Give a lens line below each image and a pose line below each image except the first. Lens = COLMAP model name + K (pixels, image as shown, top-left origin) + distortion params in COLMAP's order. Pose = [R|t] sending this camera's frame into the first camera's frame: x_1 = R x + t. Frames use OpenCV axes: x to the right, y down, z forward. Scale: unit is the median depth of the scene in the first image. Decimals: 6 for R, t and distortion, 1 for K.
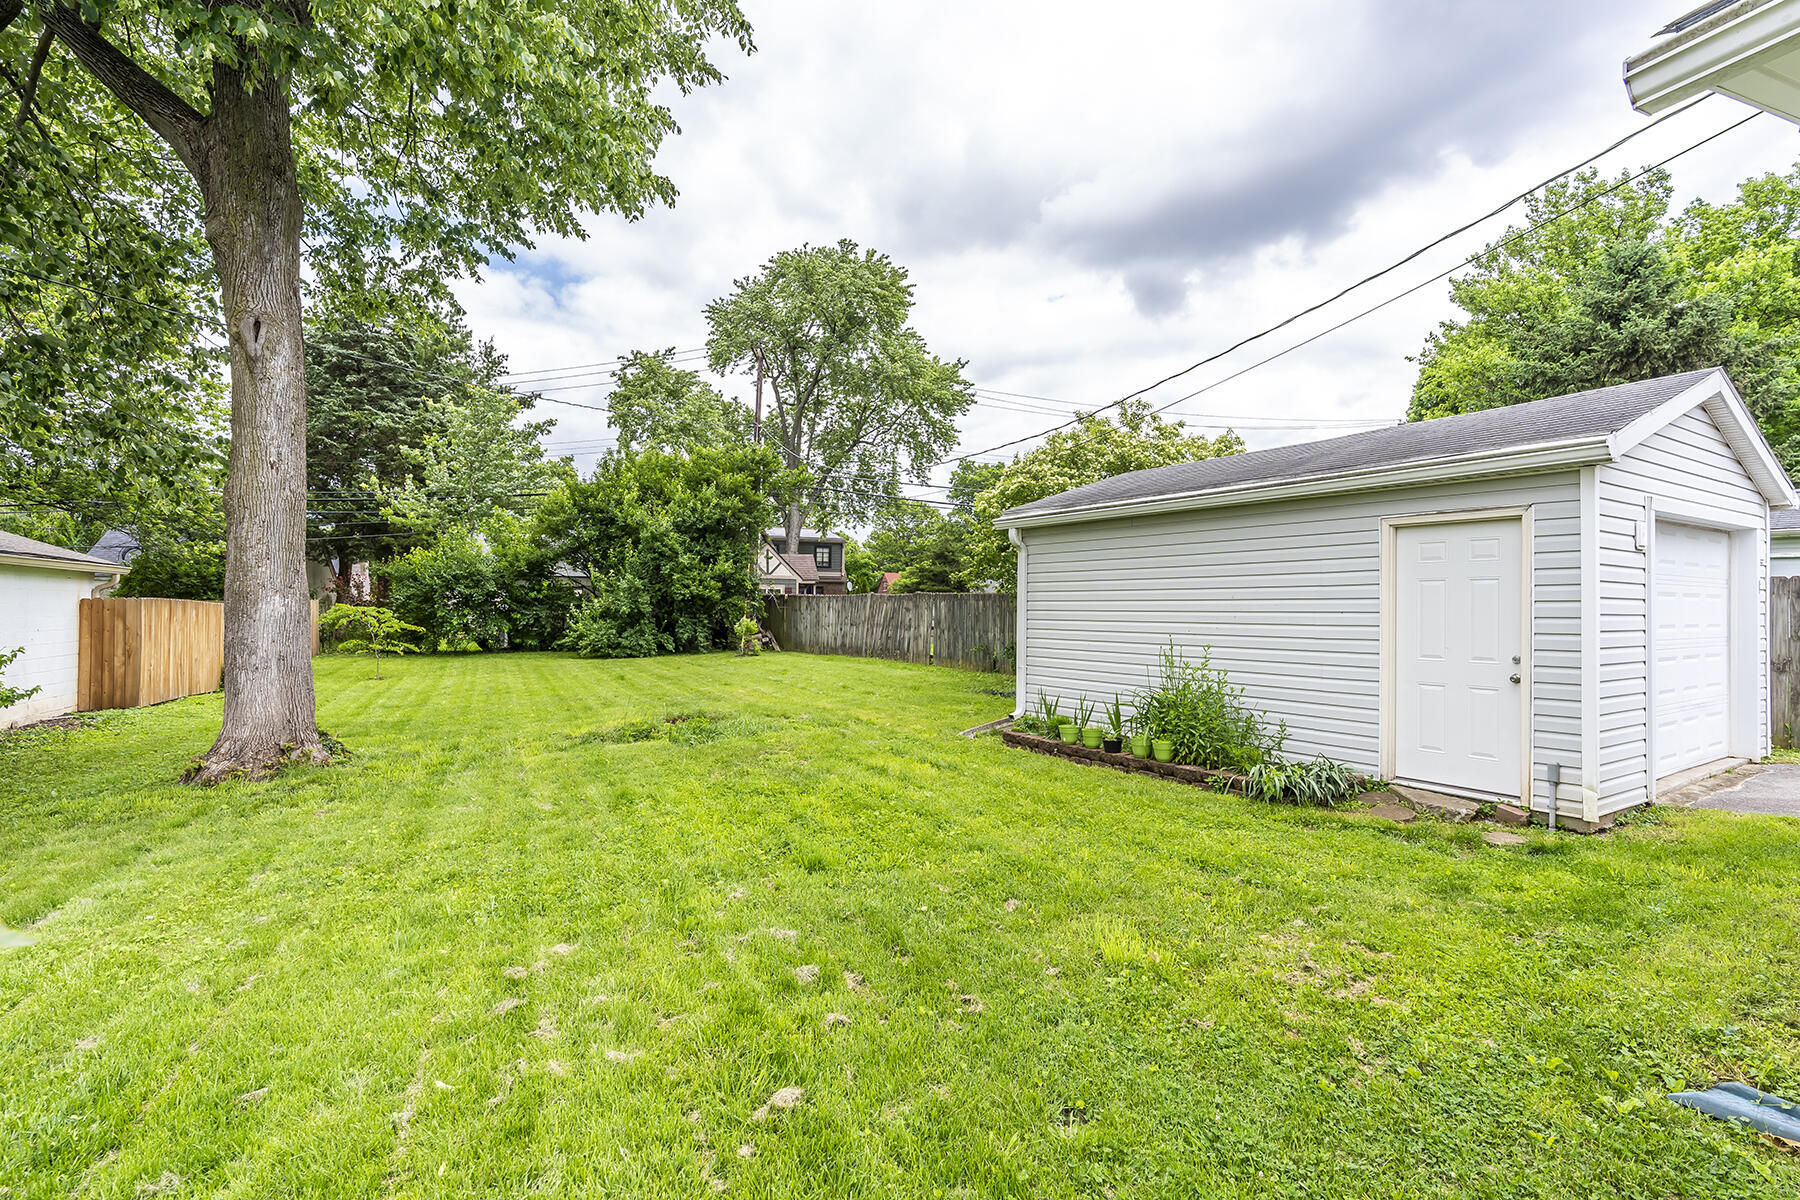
lens RADIAL K [[818.8, 0, 919.0], [0, 818.8, 594.8], [0, 0, 1]] dist [-0.005156, 0.002999]
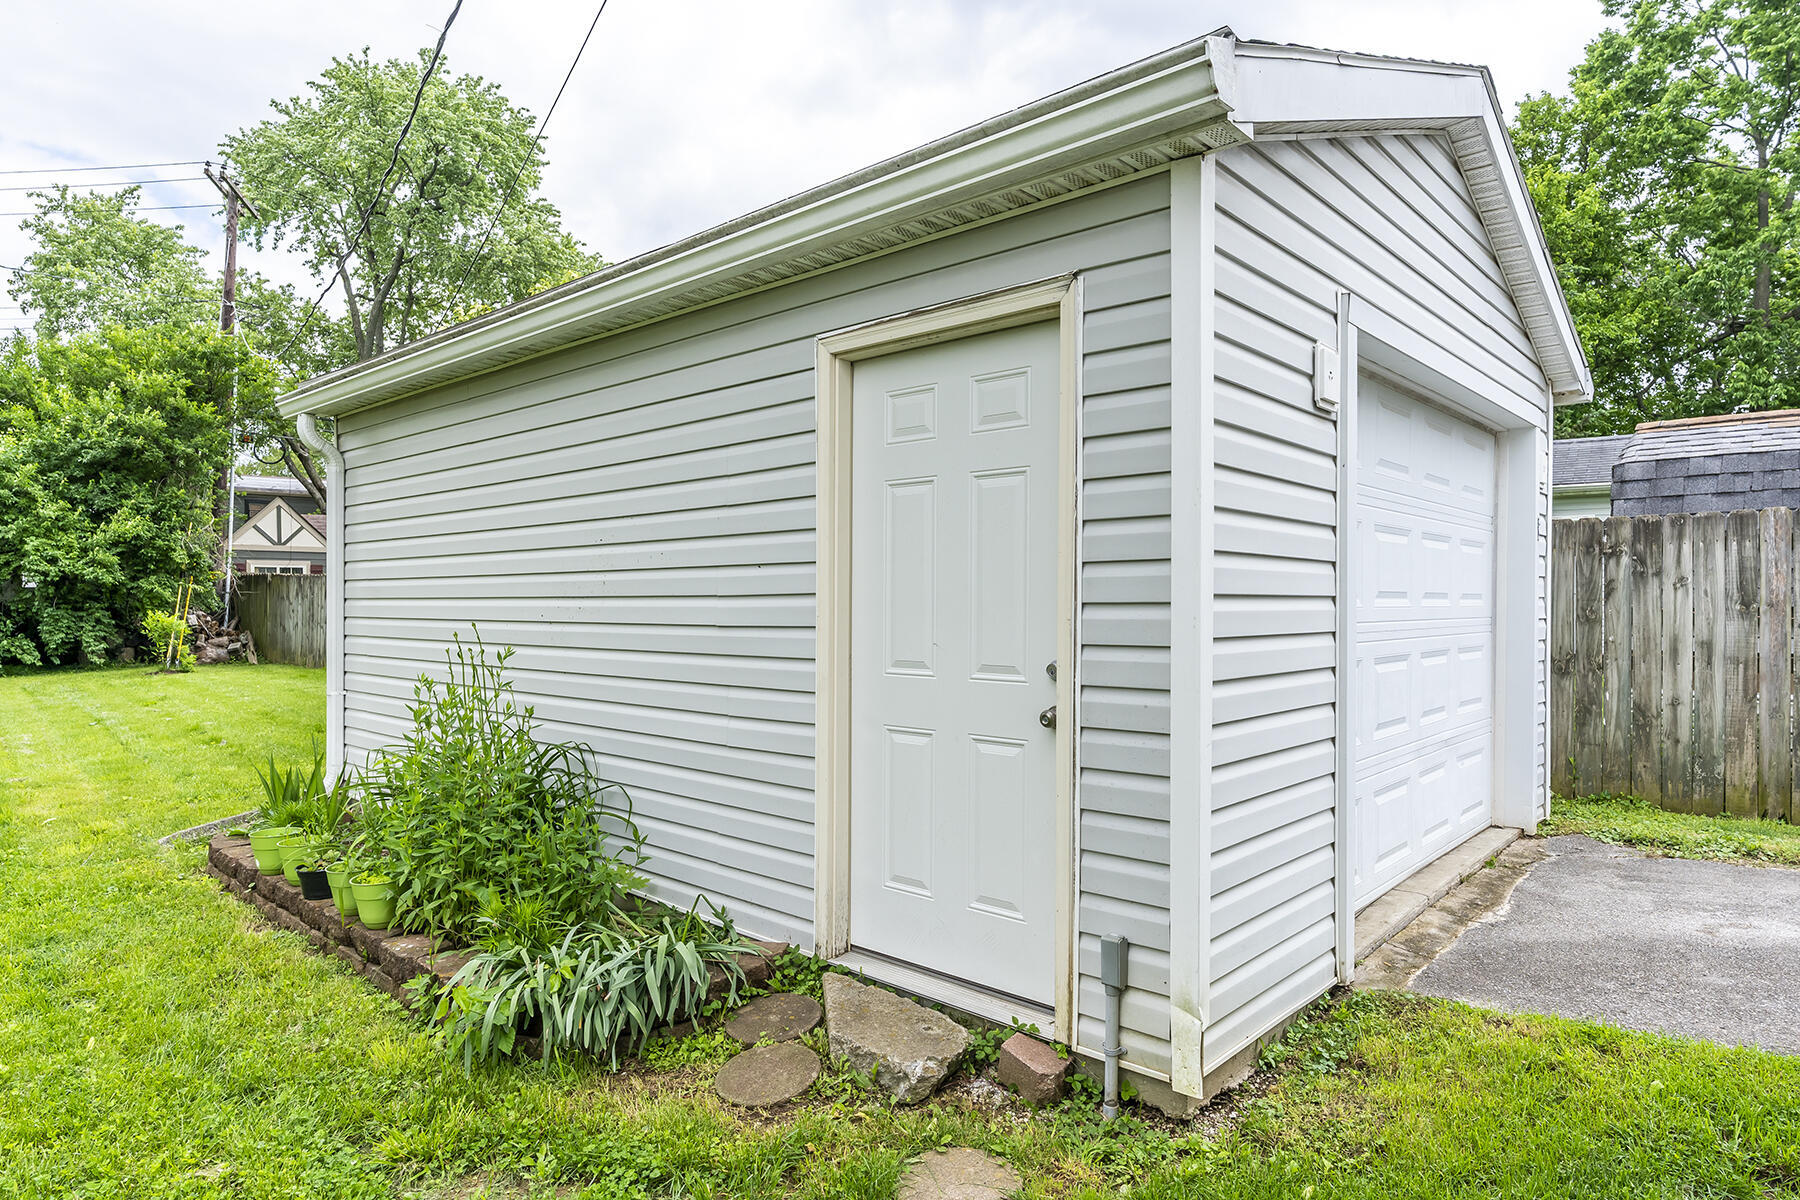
lens RADIAL K [[1045.7, 0, 893.9], [0, 1045.7, 601.6], [0, 0, 1]] dist [0.006887, -0.001792]
pose [[0.966993, -0.005368, 0.254746, 0.370025], [0.000718, 0.999831, 0.018345, 0.025360], [-0.254802, -0.017556, 0.966834, 0.369434]]
